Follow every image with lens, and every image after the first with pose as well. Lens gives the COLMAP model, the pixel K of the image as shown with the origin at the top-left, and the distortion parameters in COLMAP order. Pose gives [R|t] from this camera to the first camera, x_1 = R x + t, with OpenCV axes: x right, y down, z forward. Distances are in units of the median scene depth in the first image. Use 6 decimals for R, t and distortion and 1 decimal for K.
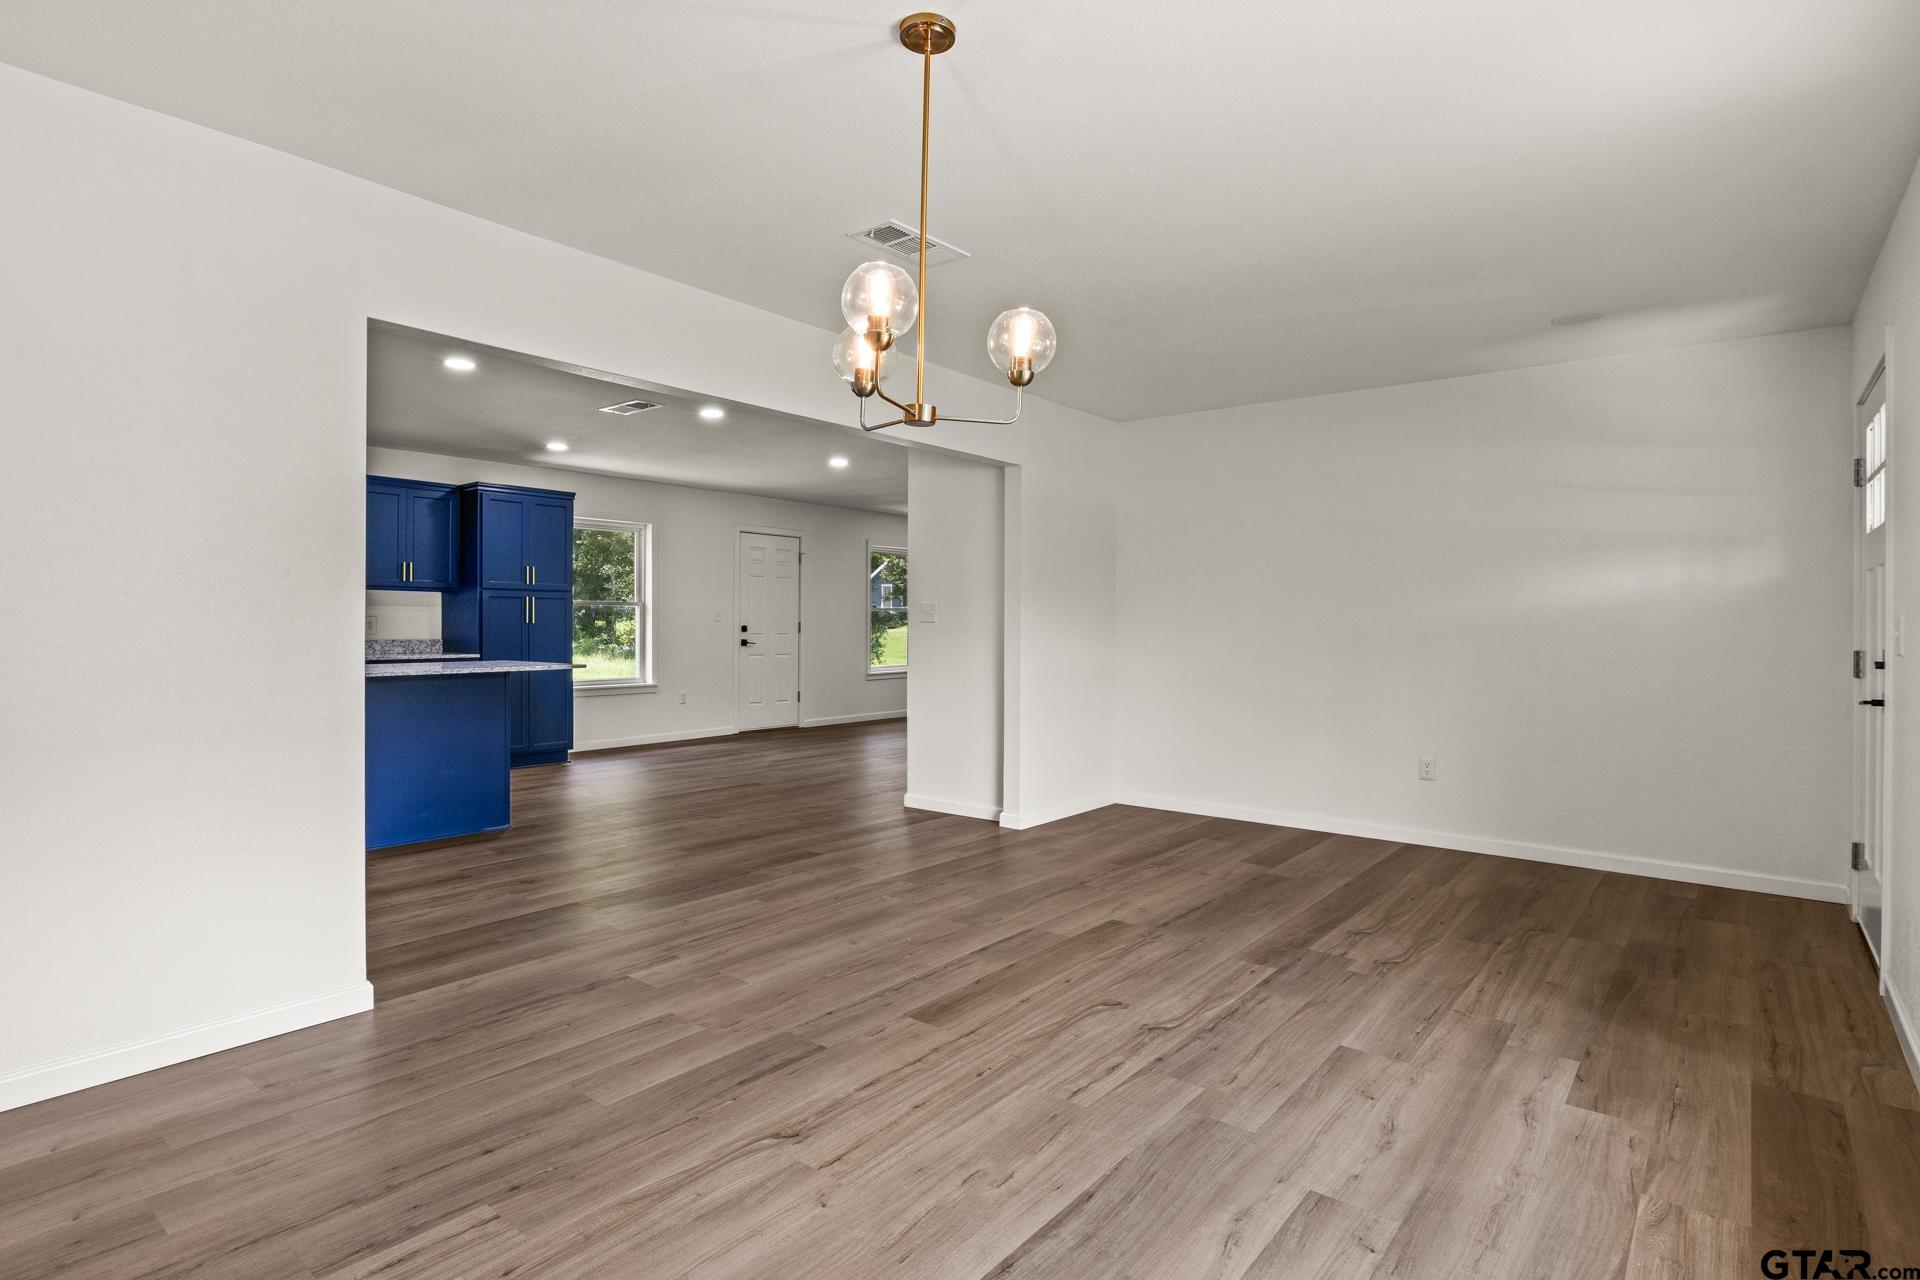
lens RADIAL K [[955.9, 0, 962.8], [0, 955.9, 631.5], [0, 0, 1]] dist [0.006242, 0.000026]
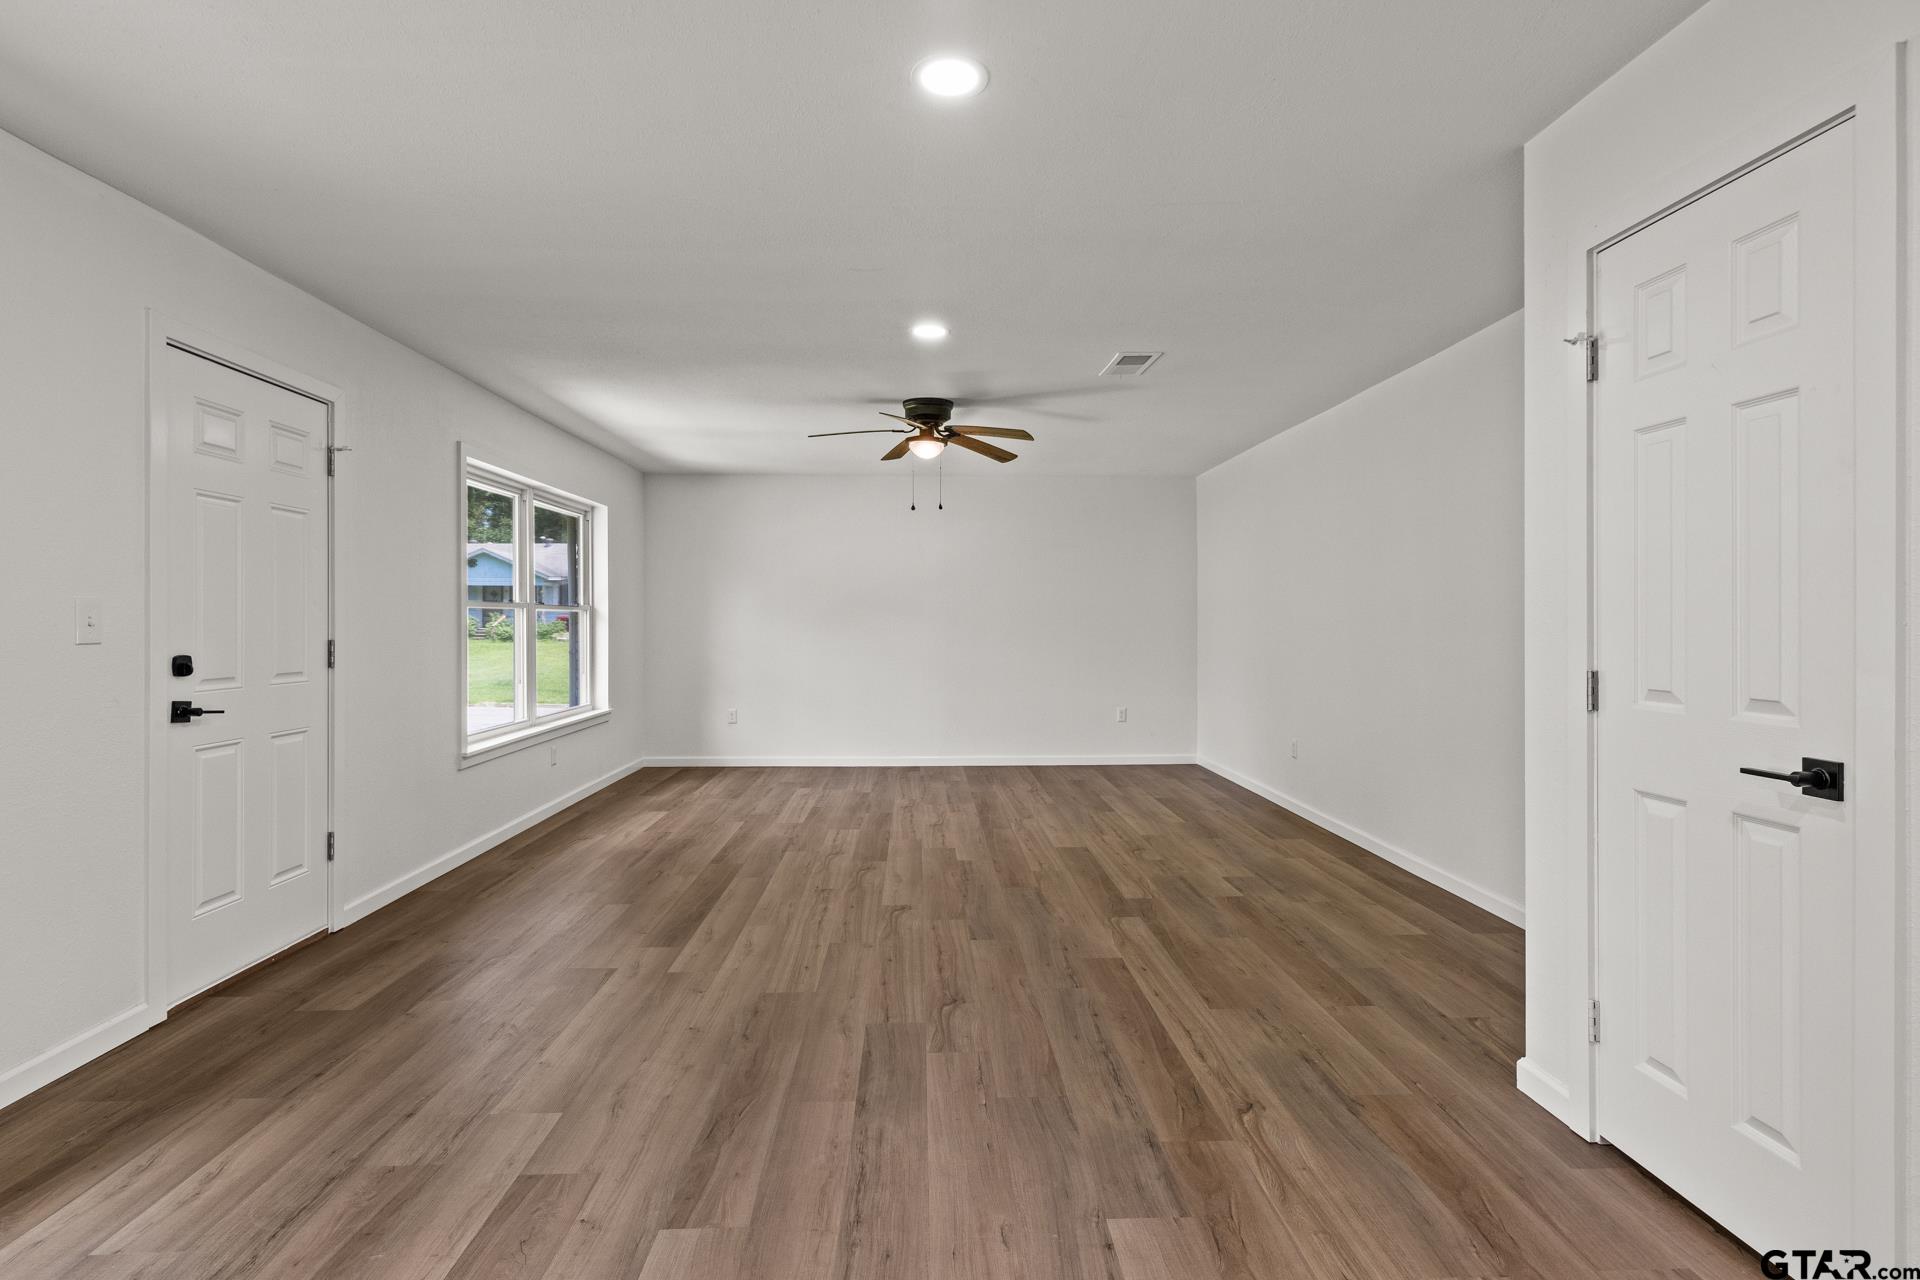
lens RADIAL K [[955.9, 0, 954.2], [0, 955.9, 615.7], [0, 0, 1]] dist [0.006242, 0.000026]
pose [[0.775112, -0.002550, 0.631819, -0.282617], [0.011273, 0.999888, -0.009794, -0.016138], [-0.631723, 0.014714, 0.775054, 0.744016]]
